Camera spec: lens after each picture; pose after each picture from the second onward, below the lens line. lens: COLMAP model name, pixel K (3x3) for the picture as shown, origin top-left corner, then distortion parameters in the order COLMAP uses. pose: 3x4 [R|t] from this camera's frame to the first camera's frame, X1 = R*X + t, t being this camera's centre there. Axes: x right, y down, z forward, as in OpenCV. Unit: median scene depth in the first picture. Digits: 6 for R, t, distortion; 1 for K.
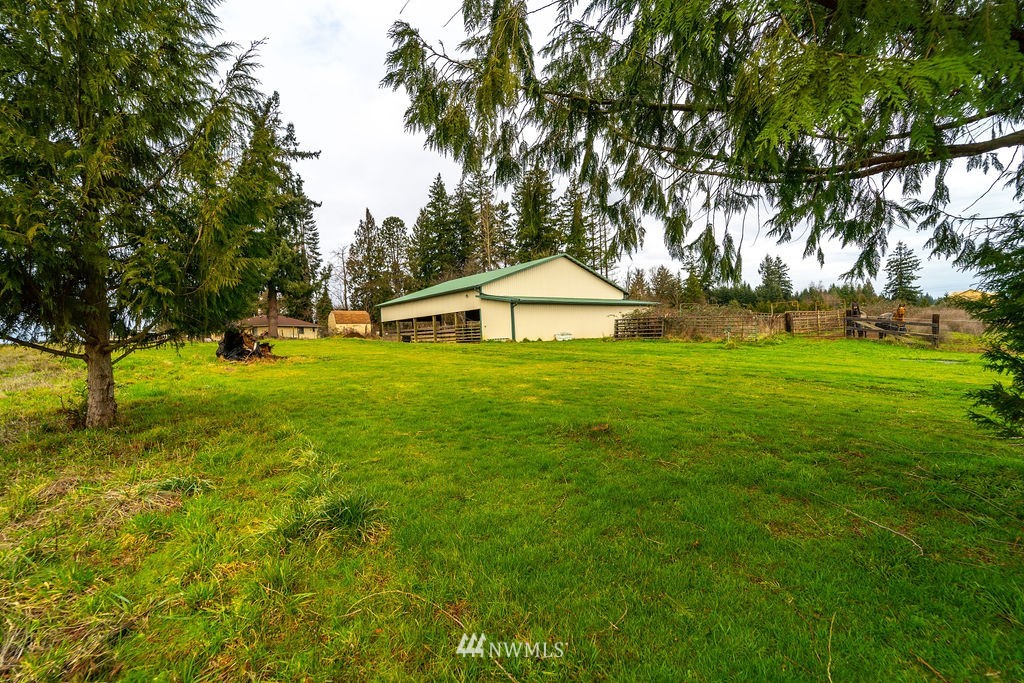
lens RADIAL K [[424.5, 0, 514.5], [0, 424.5, 341.3], [0, 0, 1]] dist [0.002006, 0.000098]
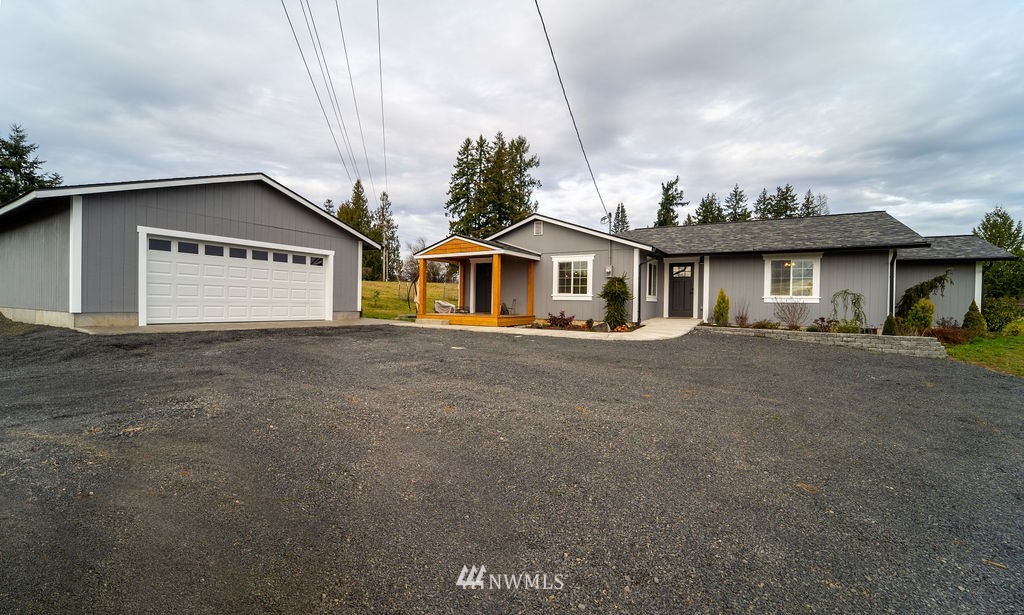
lens RADIAL K [[430.0, 0, 512.0], [0, 430.0, 307.5], [0, 0, 1]] dist [-0.022115, 0.000150]
pose [[0.955574, 0.070723, -0.286141, -0.382025], [-0.070558, 0.997448, 0.010901, 0.040039], [0.286182, 0.009773, 0.958125, -0.650128]]
